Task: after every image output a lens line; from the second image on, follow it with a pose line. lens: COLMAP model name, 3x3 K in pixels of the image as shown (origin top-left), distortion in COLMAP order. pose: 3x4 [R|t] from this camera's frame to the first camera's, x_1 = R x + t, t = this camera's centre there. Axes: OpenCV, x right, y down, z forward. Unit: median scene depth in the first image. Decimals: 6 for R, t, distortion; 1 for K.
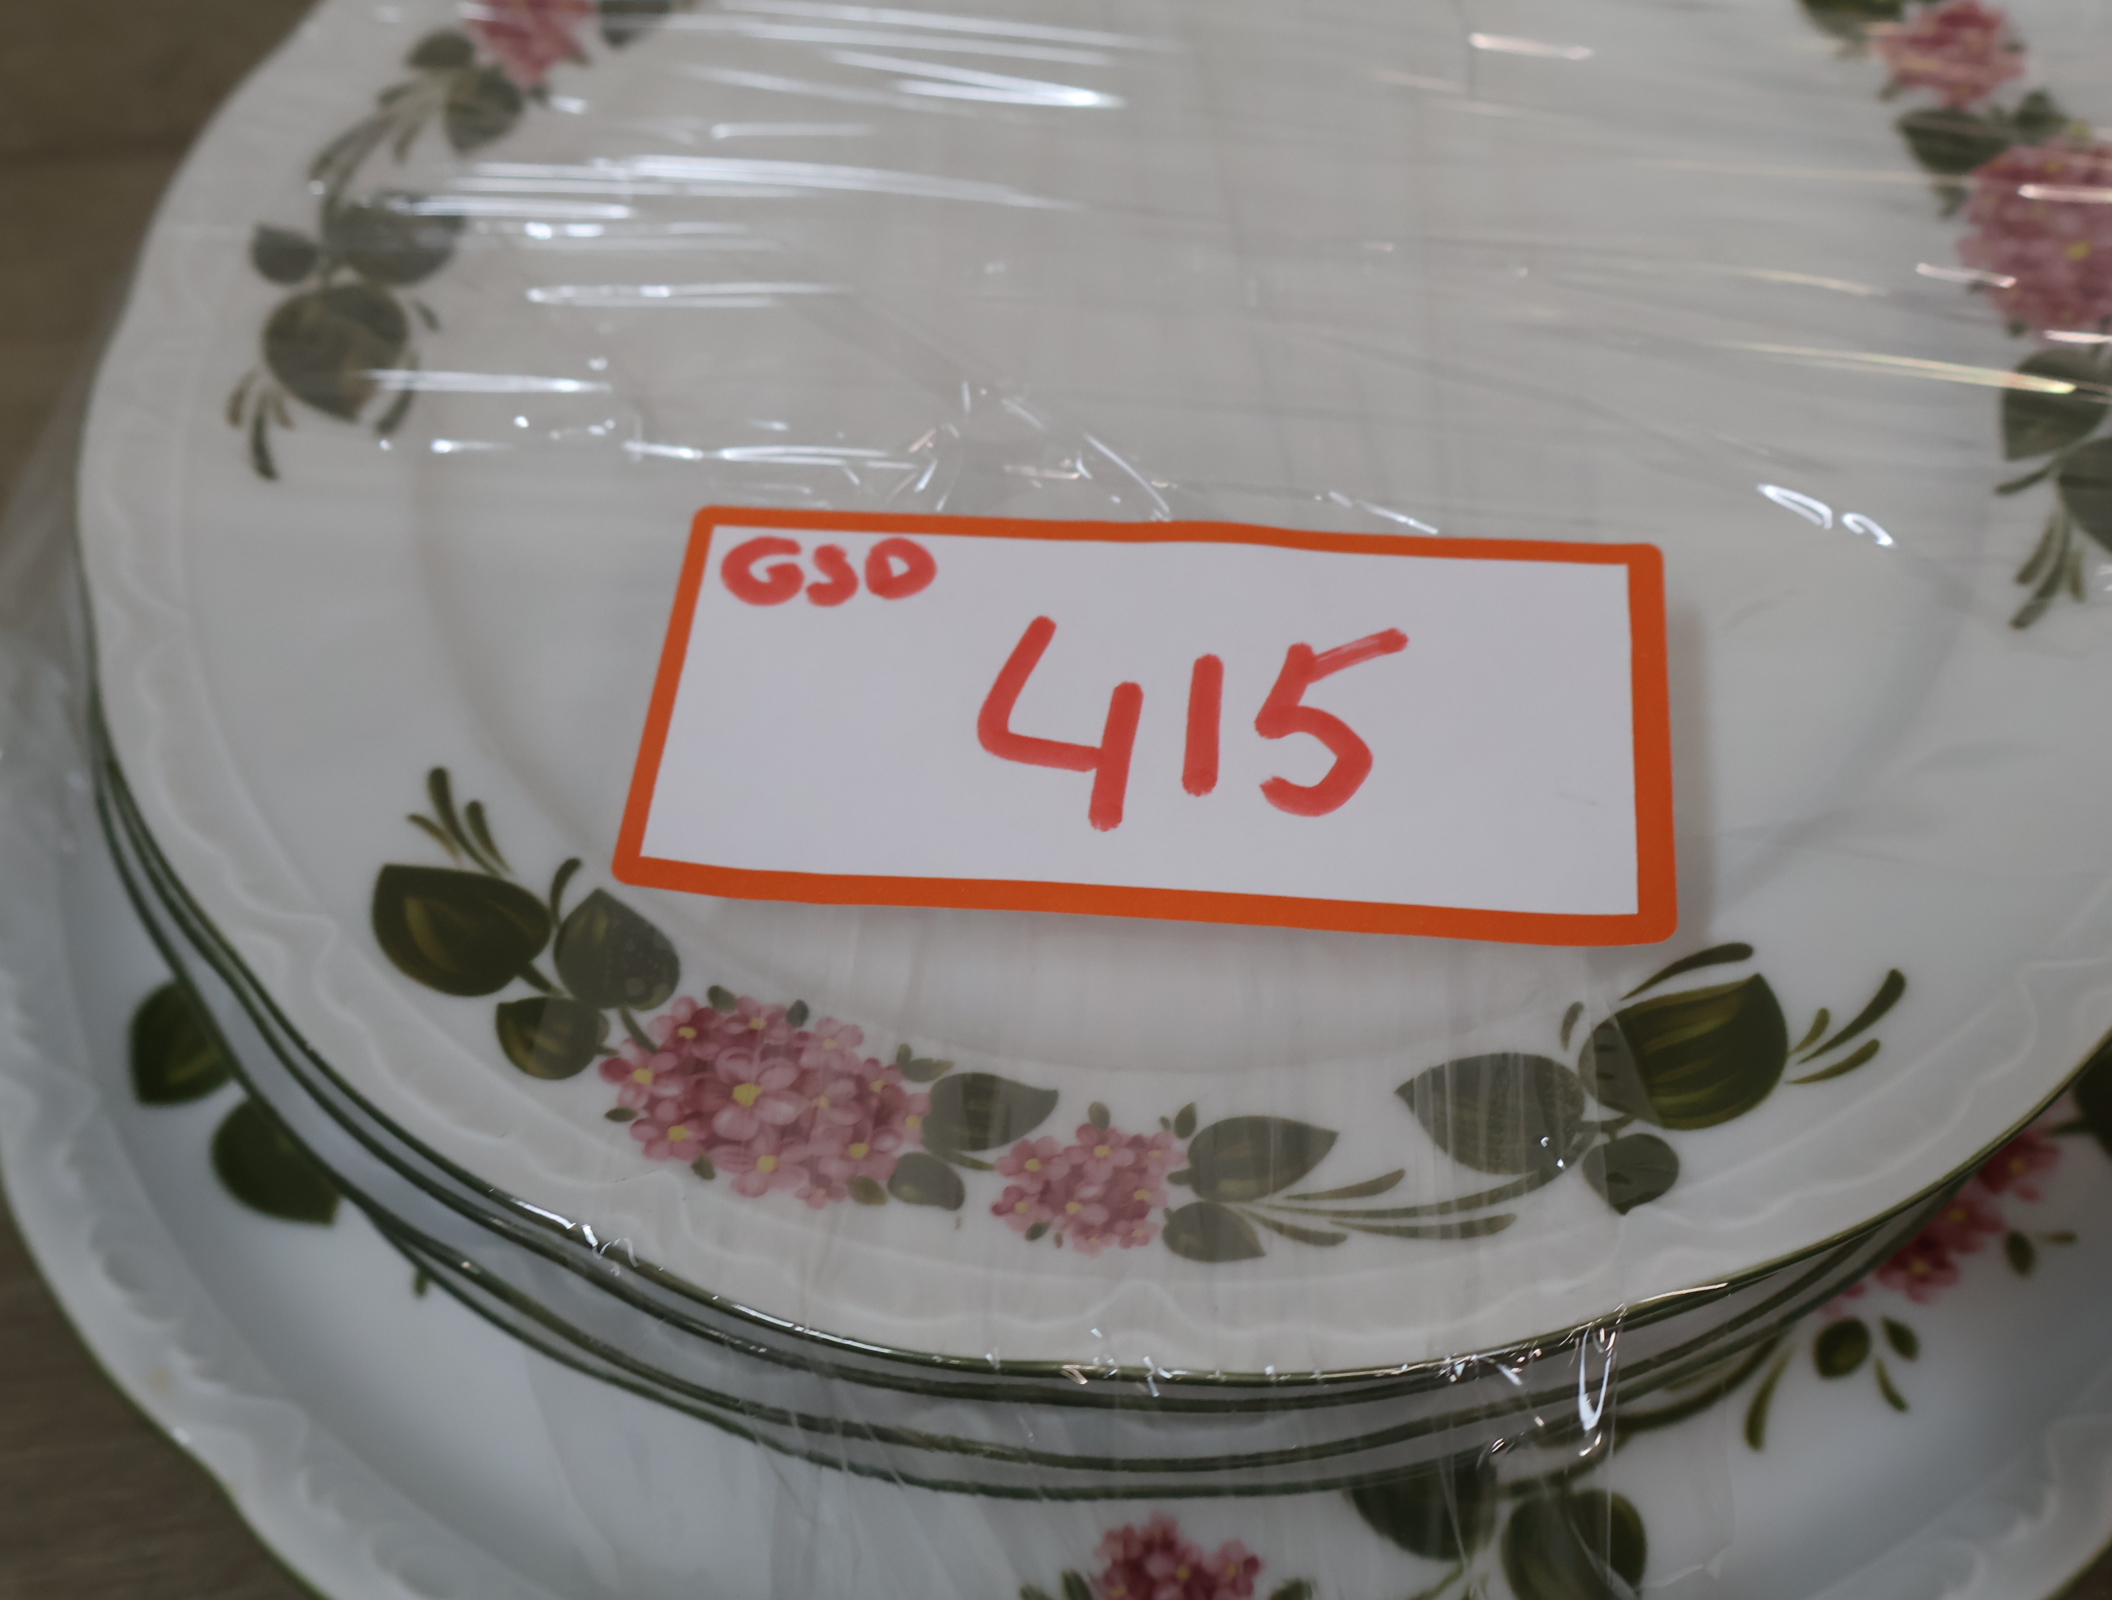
lens RADIAL K [[2468.1, 0, 1038.6], [0, 2468.1, 789.2], [0, 0, 1]] dist [0.011074, -0.006600]
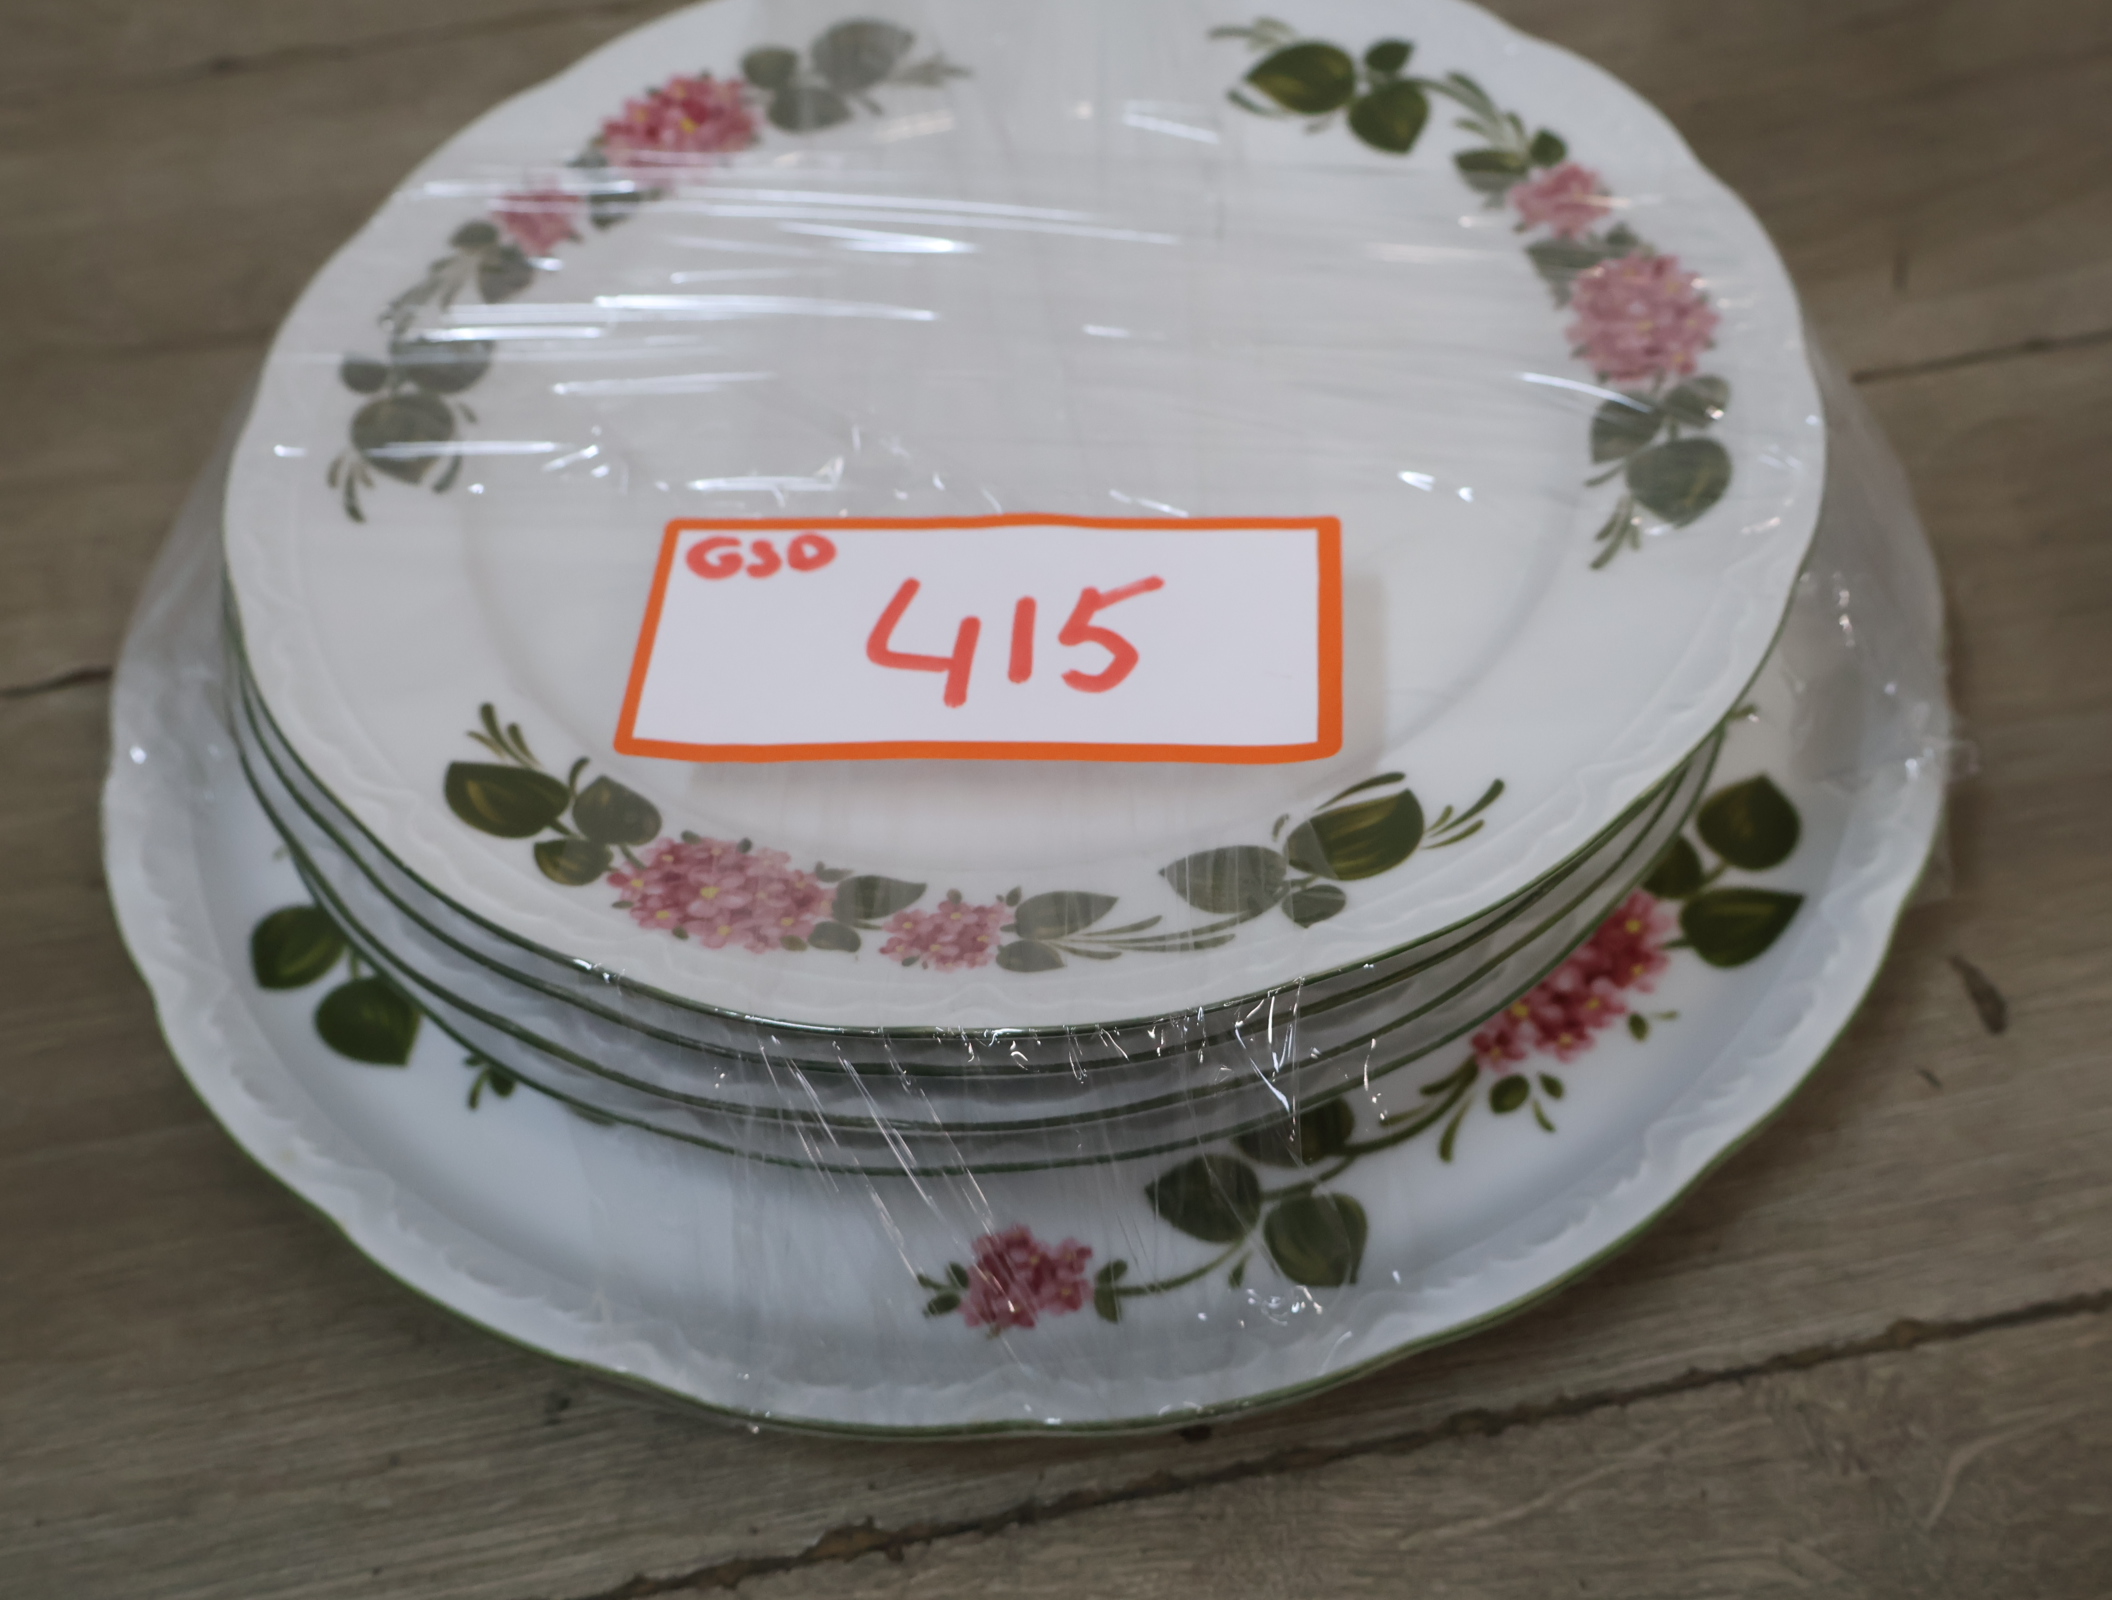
lens RADIAL K [[2445.6, 0, 1047.6], [0, 2445.6, 798.1], [0, 0, 1]] dist [-0.006533, 0.007425]
pose [[0.999272, -0.033012, 0.019104, 0.050635], [0.034957, 0.993037, -0.112499, 0.224668], [-0.015258, 0.113085, 0.993468, -0.404077]]
